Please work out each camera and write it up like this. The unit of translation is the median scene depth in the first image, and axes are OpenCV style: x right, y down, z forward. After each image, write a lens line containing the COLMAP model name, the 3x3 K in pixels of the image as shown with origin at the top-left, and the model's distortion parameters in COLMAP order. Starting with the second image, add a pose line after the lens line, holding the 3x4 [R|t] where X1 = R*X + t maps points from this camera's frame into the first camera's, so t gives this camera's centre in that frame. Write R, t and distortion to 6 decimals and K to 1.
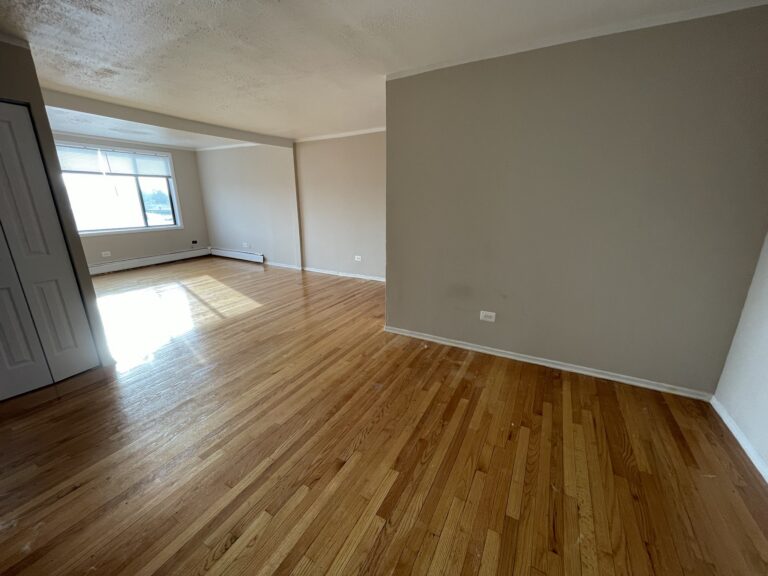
lens RADIAL K [[308.6, 0, 378.3], [0, 308.6, 287.5], [0, 0, 1]] dist [-0.002361, -0.000550]
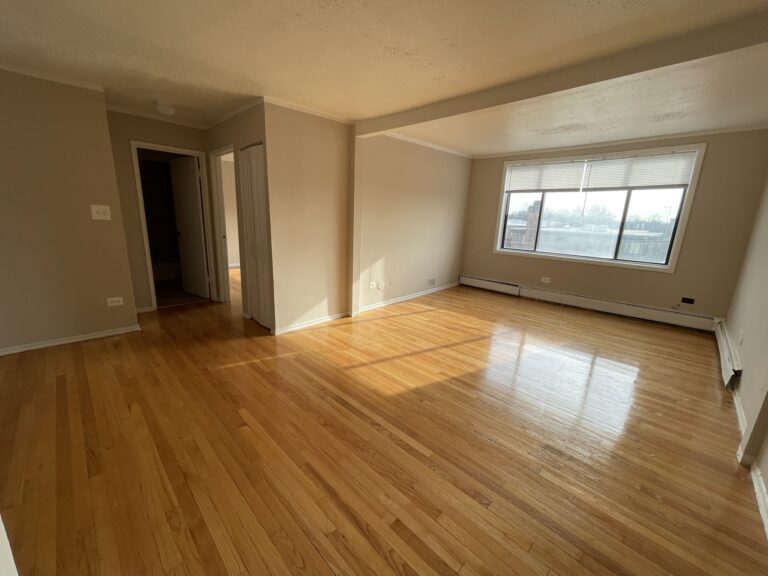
lens RADIAL K [[311.0, 0, 375.0], [0, 311.0, 287.7], [0, 0, 1]] dist [-0.002777, 0.000176]
pose [[-0.276485, 0.204618, -0.938982, 0.092020], [-0.299271, 0.910154, 0.286456, -0.205789], [0.913232, 0.360210, -0.190408, 0.756116]]
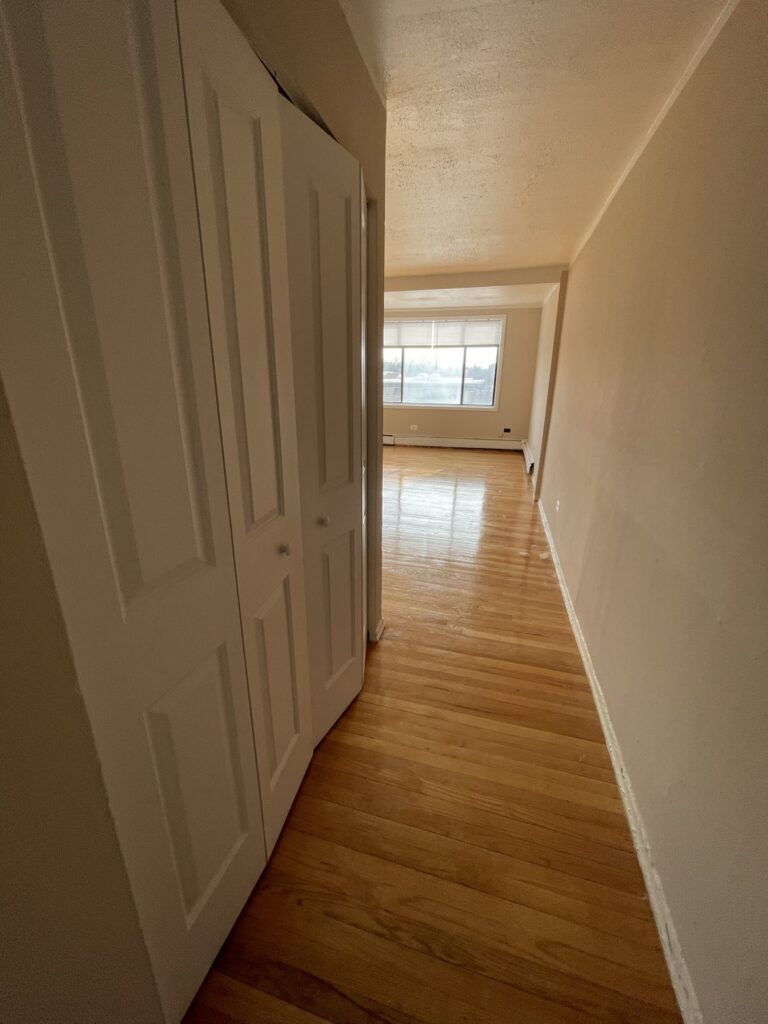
lens RADIAL K [[411.4, 0, 384.0], [0, 411.4, 503.8], [0, 0, 1]] dist [-0.002361, -0.000550]
pose [[0.233787, 0.297907, -0.925524, 0.427469], [-0.276338, 0.933007, 0.230513, -0.164563], [0.932192, 0.201867, 0.300448, 0.571931]]
